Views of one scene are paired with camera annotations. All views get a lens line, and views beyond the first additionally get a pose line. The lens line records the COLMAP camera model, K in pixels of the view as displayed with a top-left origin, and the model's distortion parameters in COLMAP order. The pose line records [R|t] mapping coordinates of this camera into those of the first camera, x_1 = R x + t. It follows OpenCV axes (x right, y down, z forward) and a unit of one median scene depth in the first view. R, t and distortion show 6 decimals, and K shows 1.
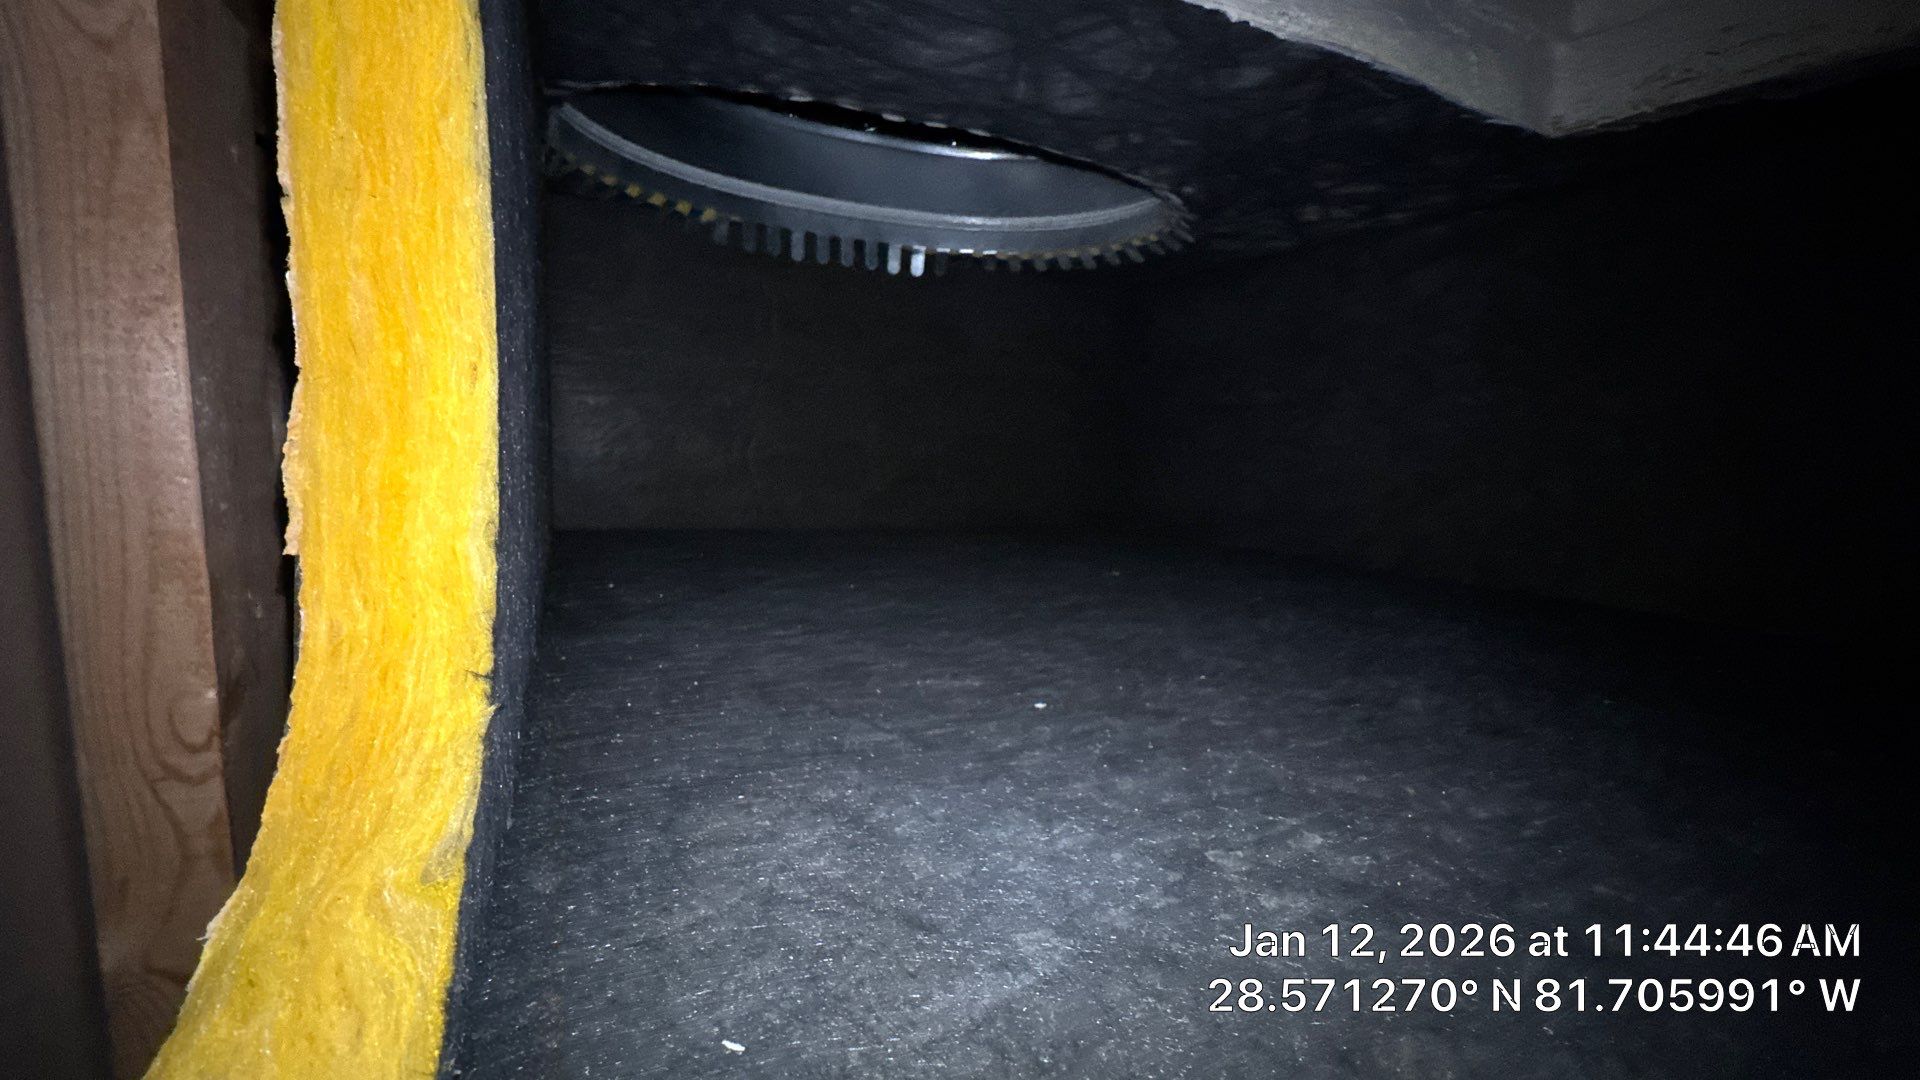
lens RADIAL K [[763.1, 0, 965.6], [0, 763.1, 538.1], [0, 0, 1]] dist [-0.004946, -0.000334]
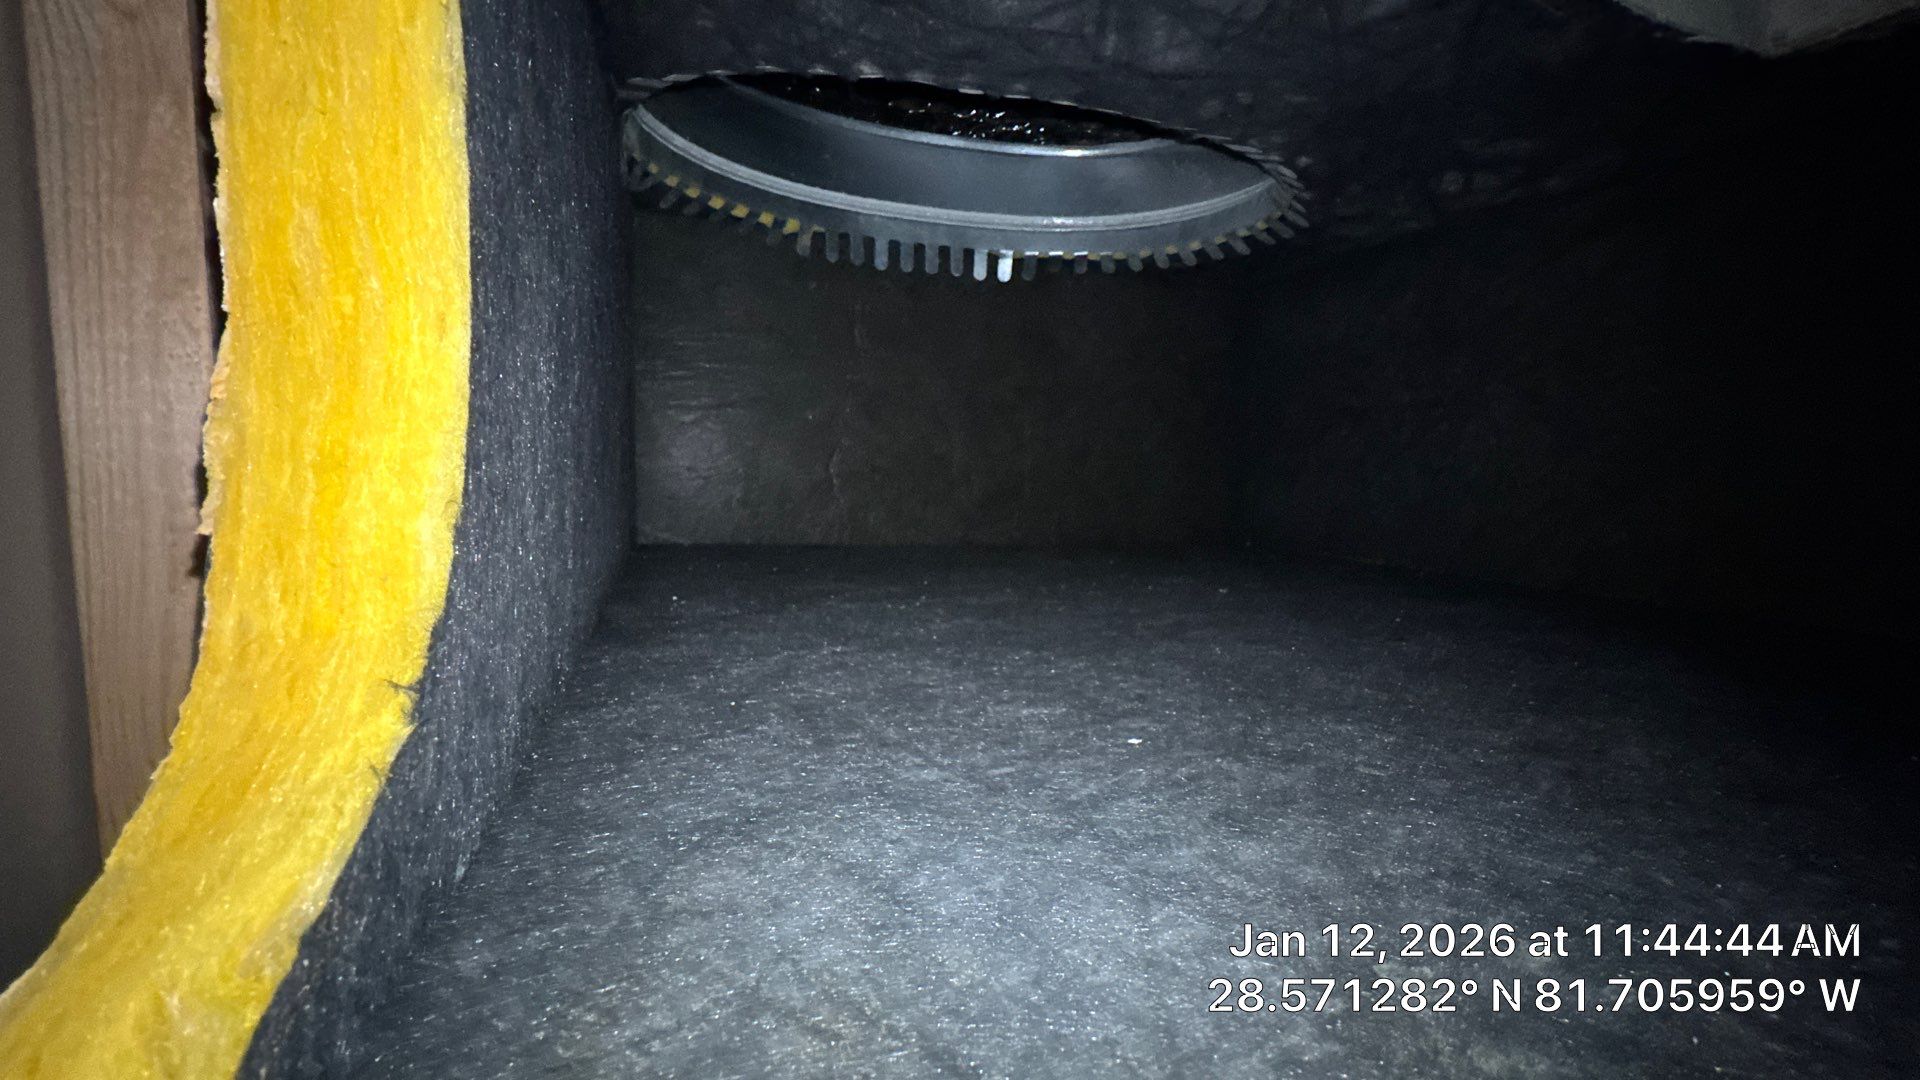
lens RADIAL K [[763.1, 0, 966.3], [0, 763.1, 544.6], [0, 0, 1]] dist [-0.004946, -0.000334]
pose [[0.992377, -0.001099, -0.123236, 0.022921], [-0.001970, 0.999691, -0.024782, 0.034057], [0.123225, 0.024836, 0.992068, 0.188405]]
